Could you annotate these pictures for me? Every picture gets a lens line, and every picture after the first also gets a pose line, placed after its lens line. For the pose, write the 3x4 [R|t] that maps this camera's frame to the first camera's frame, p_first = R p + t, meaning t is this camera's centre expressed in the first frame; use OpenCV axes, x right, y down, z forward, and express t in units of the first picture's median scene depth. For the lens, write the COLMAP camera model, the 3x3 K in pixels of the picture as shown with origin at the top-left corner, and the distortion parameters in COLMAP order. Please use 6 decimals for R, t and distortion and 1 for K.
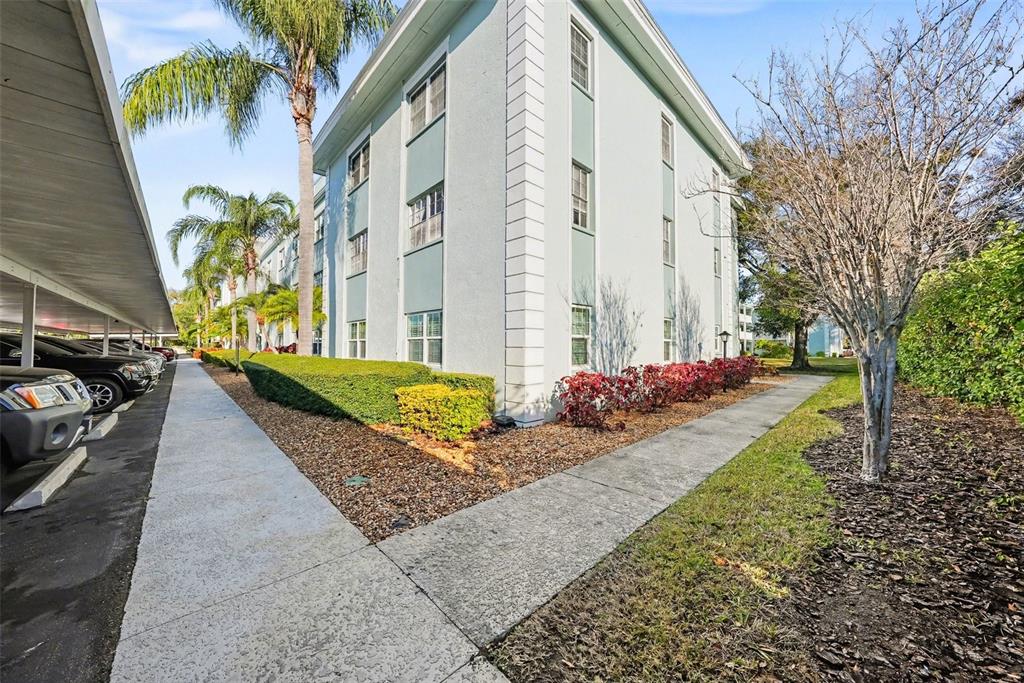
lens RADIAL K [[351.0, 0, 510.9], [0, 351.0, 341.3], [0, 0, 1]] dist [-0.011844, -0.000051]
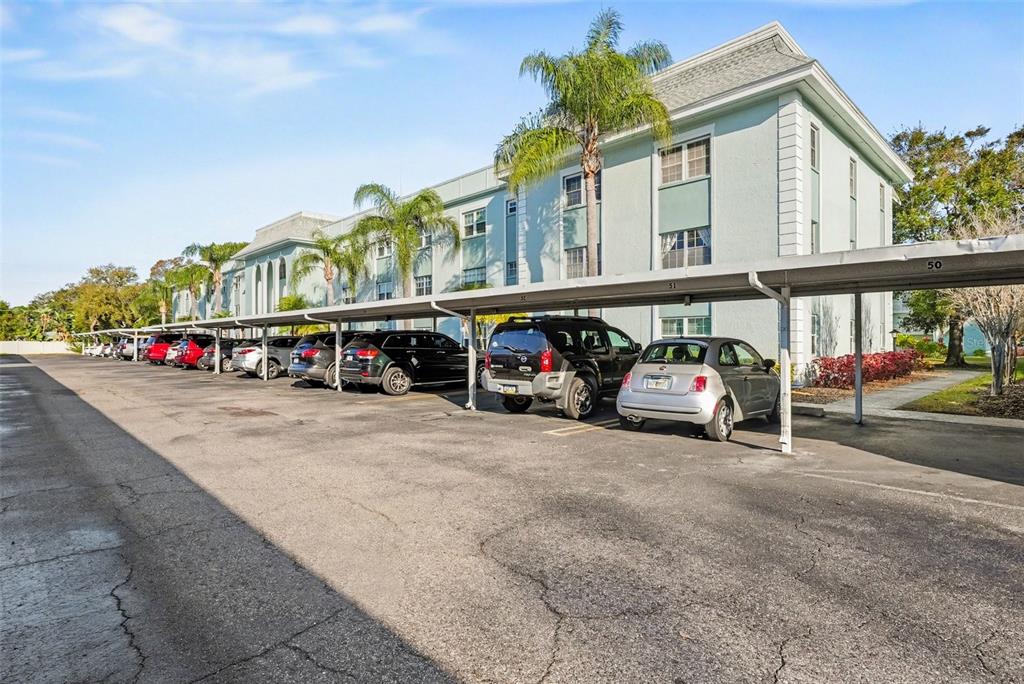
lens RADIAL K [[527.3, 0, 512.5], [0, 527.3, 341.5], [0, 0, 1]] dist [0.010916, 0.000752]
pose [[0.999983, -0.001238, 0.005670, -0.630985], [0.001183, 0.999953, 0.009673, -0.006797], [-0.005681, -0.009666, 0.999937, -0.725050]]
